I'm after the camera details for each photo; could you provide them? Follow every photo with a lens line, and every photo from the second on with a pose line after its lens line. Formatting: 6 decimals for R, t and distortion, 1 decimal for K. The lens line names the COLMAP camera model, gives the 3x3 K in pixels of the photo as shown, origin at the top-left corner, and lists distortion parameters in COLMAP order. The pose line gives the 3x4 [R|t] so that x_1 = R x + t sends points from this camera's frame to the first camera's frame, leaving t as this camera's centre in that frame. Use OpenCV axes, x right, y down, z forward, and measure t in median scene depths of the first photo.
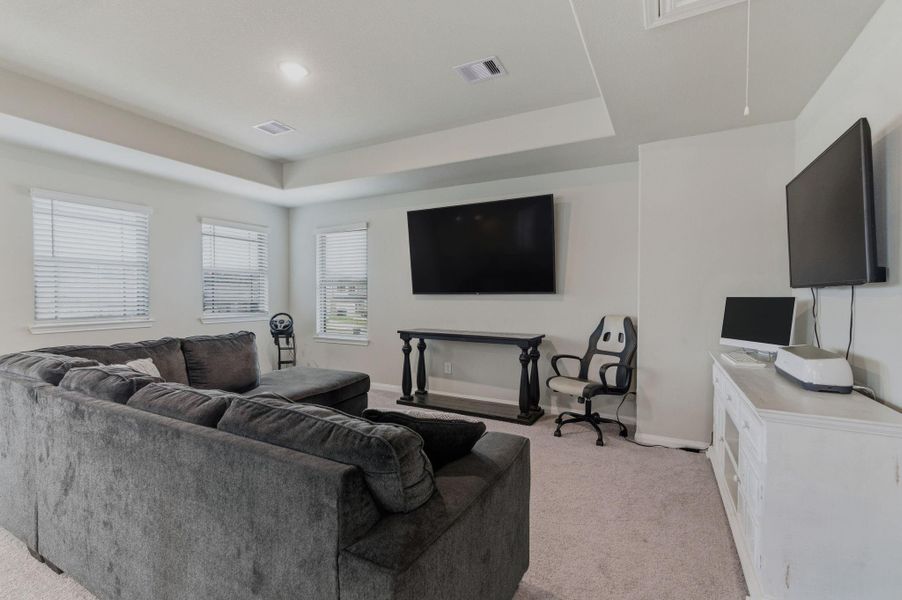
lens RADIAL K [[407.8, 0, 449.4], [0, 407.8, 300.4], [0, 0, 1]] dist [0.001748, 0.000250]
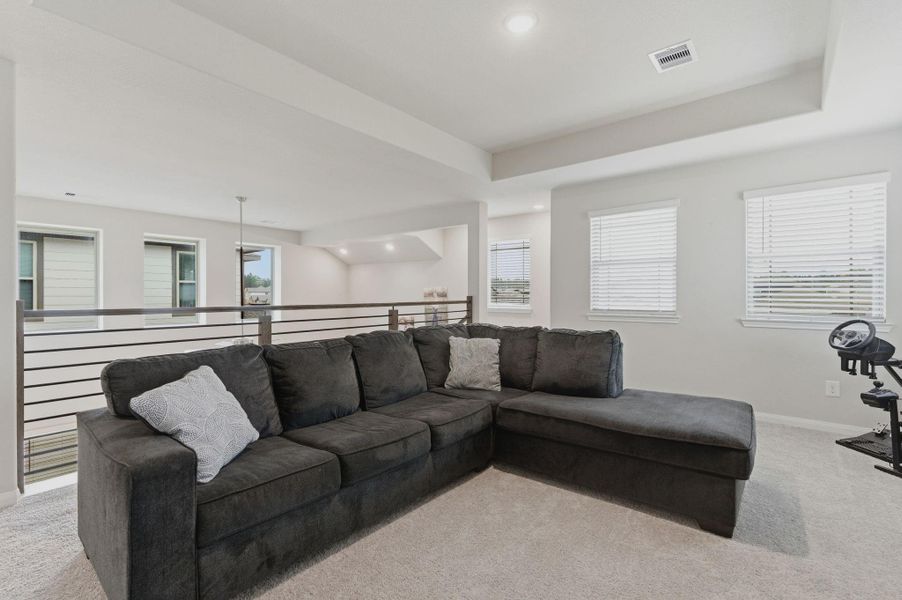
lens RADIAL K [[407.8, 0, 449.4], [0, 407.8, 300.4], [0, 0, 1]] dist [0.001748, 0.000250]
pose [[-0.201067, 0.012904, -0.979493, 0.300241], [-0.009580, 0.999840, 0.015138, 0.000263], [0.979531, 0.012427, -0.200911, 0.629620]]
